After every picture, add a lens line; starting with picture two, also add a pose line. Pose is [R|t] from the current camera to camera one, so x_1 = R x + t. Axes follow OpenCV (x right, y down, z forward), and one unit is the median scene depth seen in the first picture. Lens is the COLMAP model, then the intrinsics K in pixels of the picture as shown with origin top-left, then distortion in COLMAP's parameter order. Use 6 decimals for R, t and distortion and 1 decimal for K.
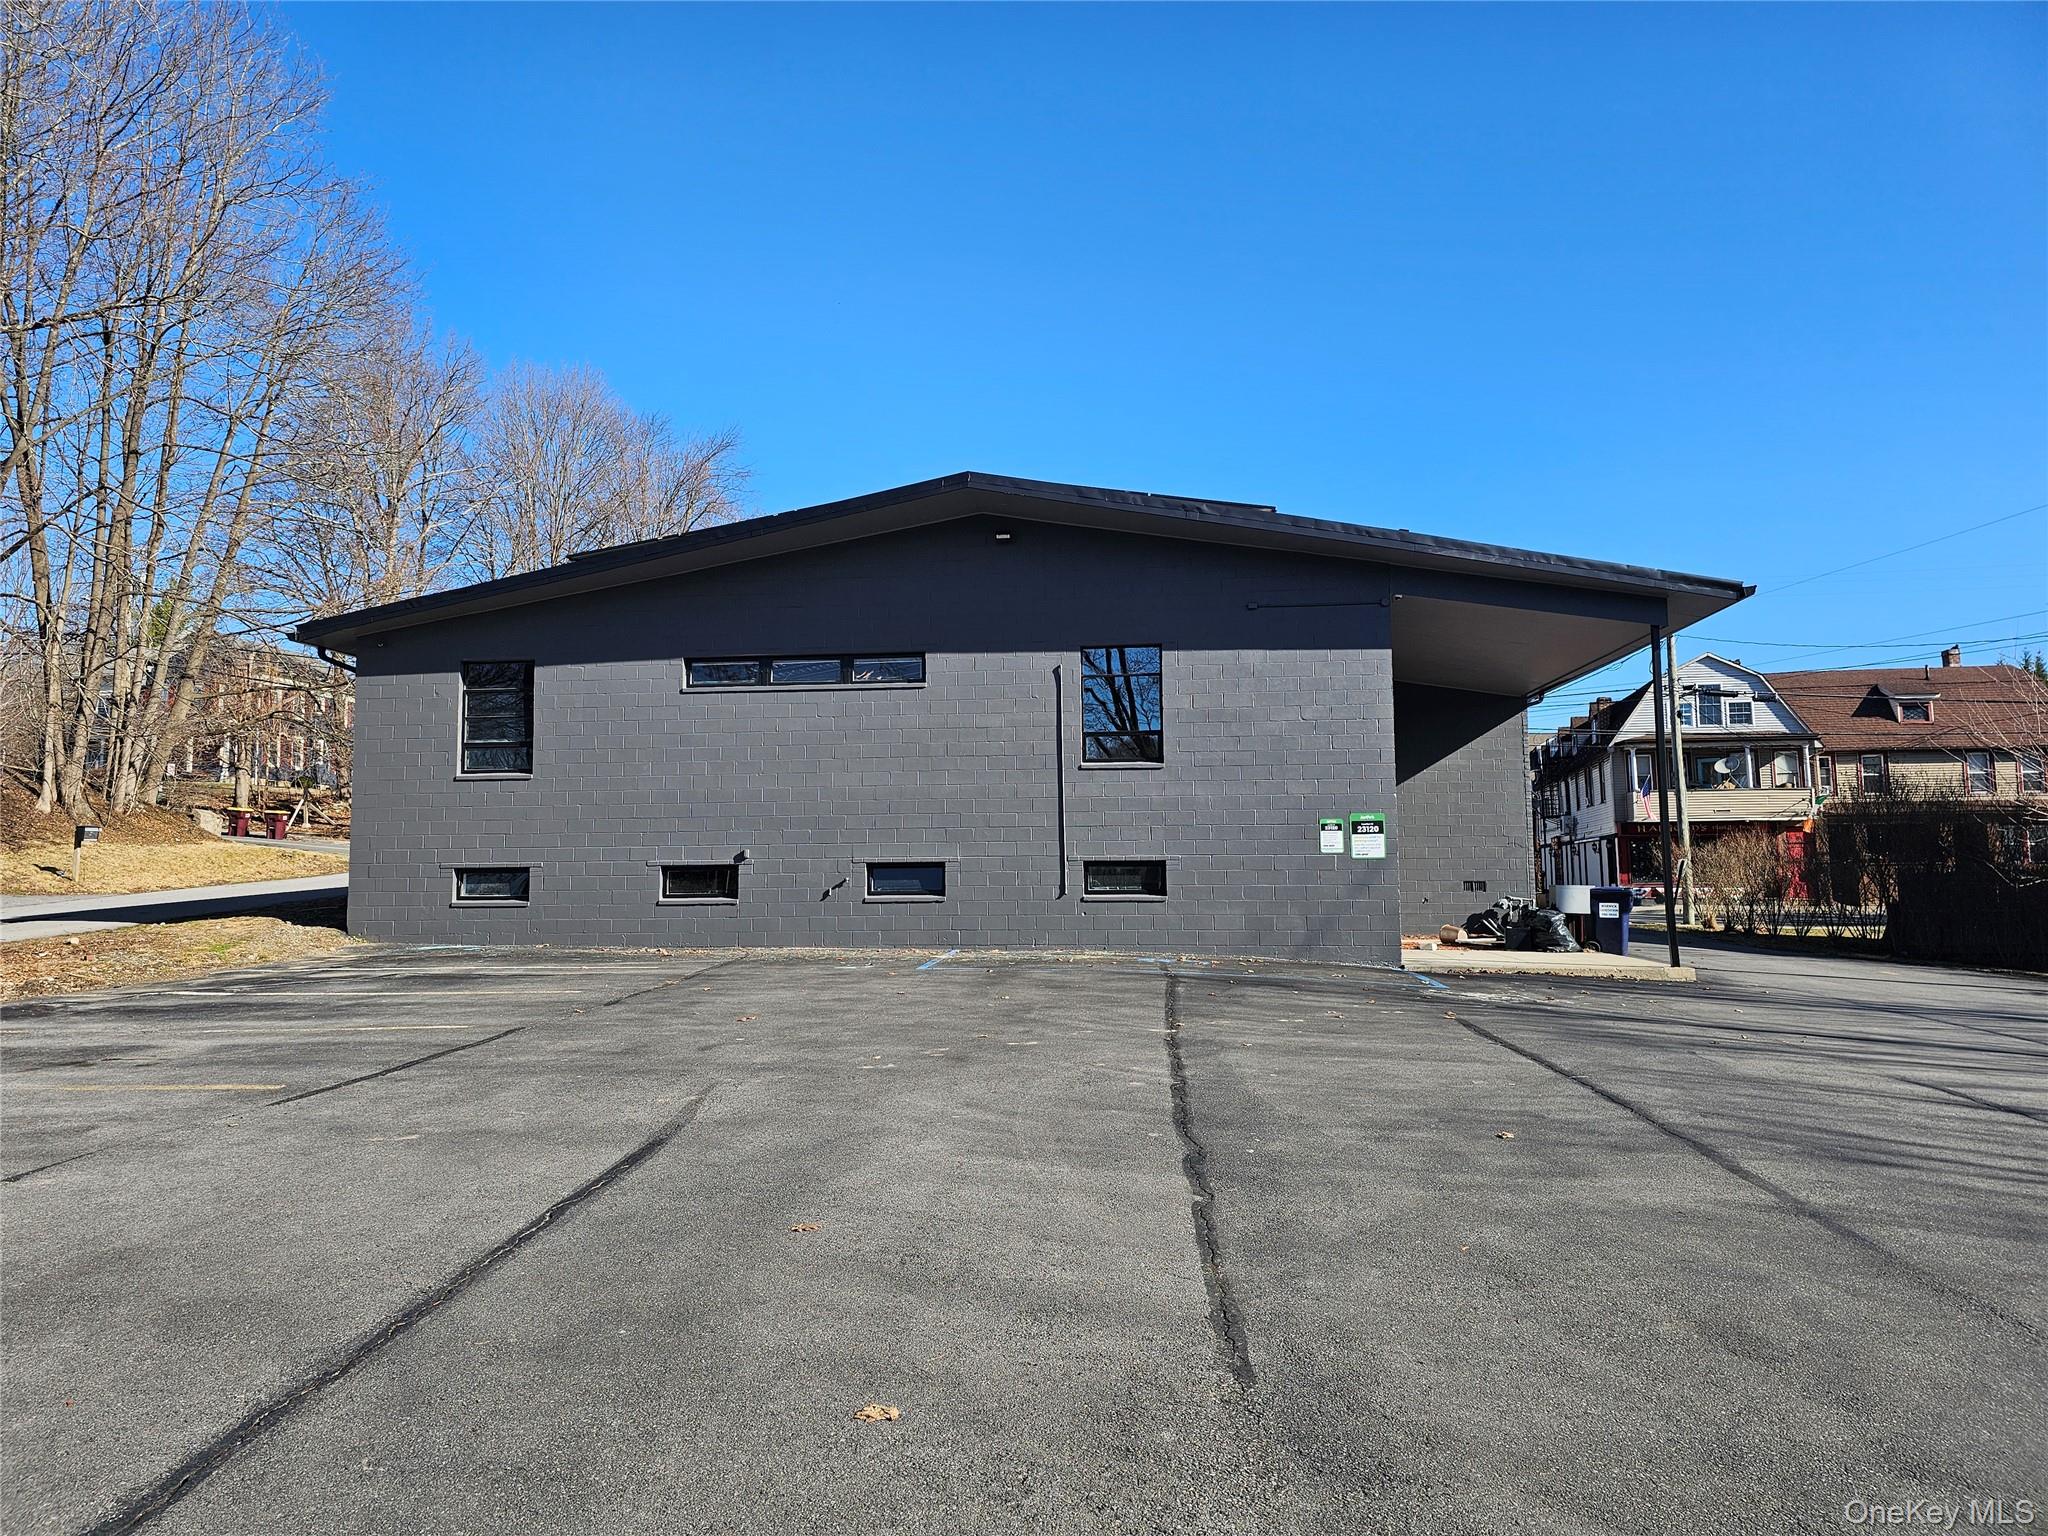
lens RADIAL K [[1285.8, 0, 1024.0], [0, 1285.8, 768.0], [0, 0, 1]] dist [-0.016963, -0.002253]
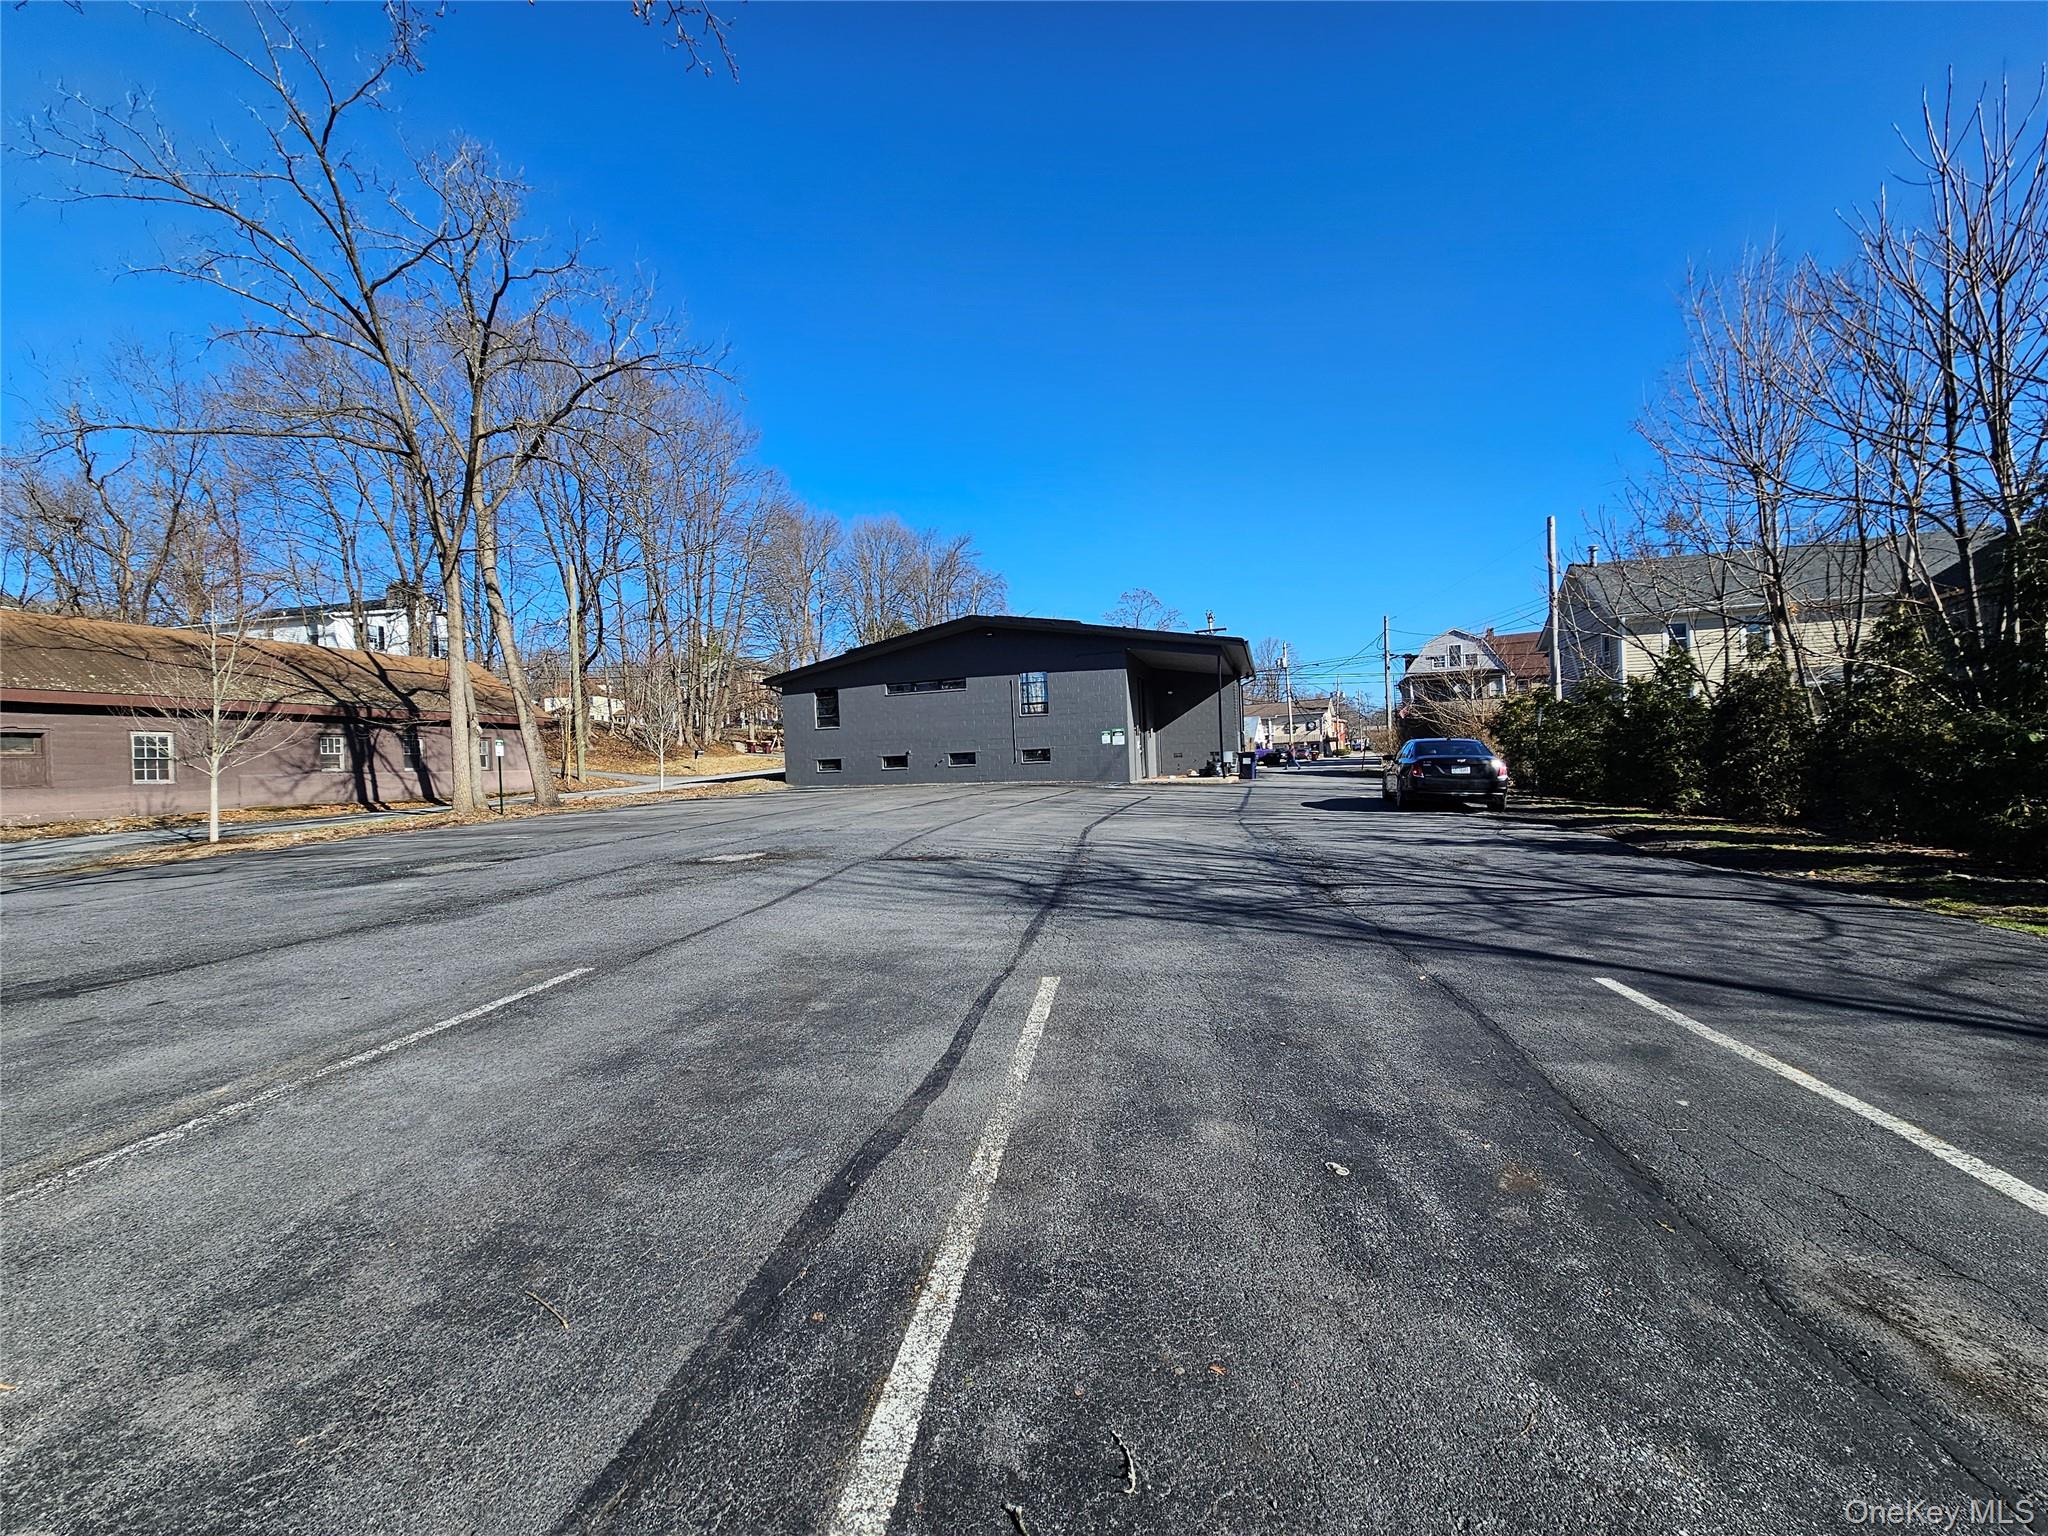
lens RADIAL K [[828.0, 0, 1020.6], [0, 828.0, 775.3], [0, 0, 1]] dist [-0.003289, 0.000129]
pose [[0.971337, -0.027690, -0.236088, 0.318025], [0.049887, 0.994820, 0.088571, -0.022331], [0.232412, -0.097810, 0.967687, -0.512880]]
